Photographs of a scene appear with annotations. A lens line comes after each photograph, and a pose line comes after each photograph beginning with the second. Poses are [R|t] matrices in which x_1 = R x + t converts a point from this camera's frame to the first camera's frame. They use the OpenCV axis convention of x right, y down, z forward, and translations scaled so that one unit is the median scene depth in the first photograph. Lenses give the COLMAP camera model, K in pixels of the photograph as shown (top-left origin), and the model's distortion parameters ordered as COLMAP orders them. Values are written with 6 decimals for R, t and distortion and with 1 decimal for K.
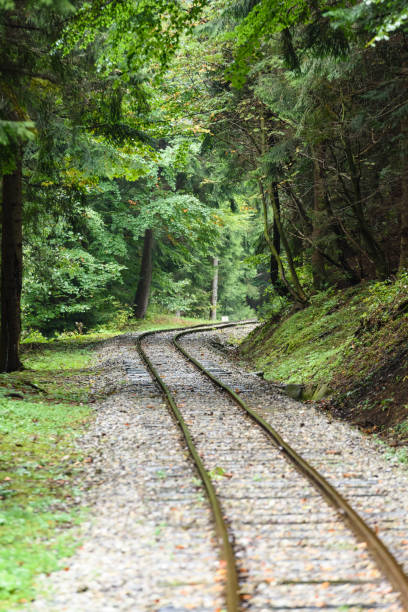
lens RADIAL K [[2453.6, 0, 219.2], [0, 2453.6, 307.0], [0, 0, 1]] dist [0.587009, 5.018463]
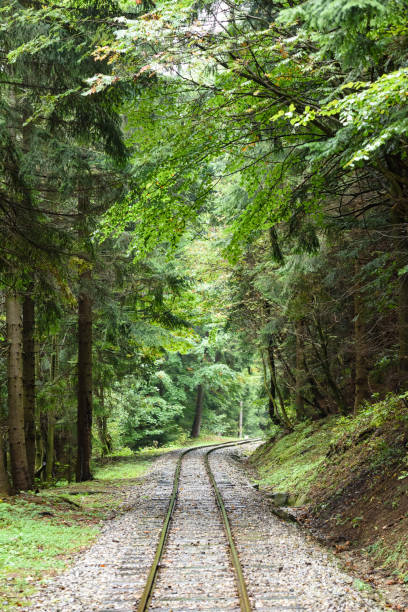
lens RADIAL K [[2453.6, 0, 219.2], [0, 2453.6, 307.0], [0, 0, 1]] dist [0.587009, 5.018463]
pose [[0.999945, -0.005127, 0.009171, -0.028140], [0.005631, 0.998428, -0.055767, 0.008572], [-0.008871, 0.055816, 0.998402, -0.638020]]
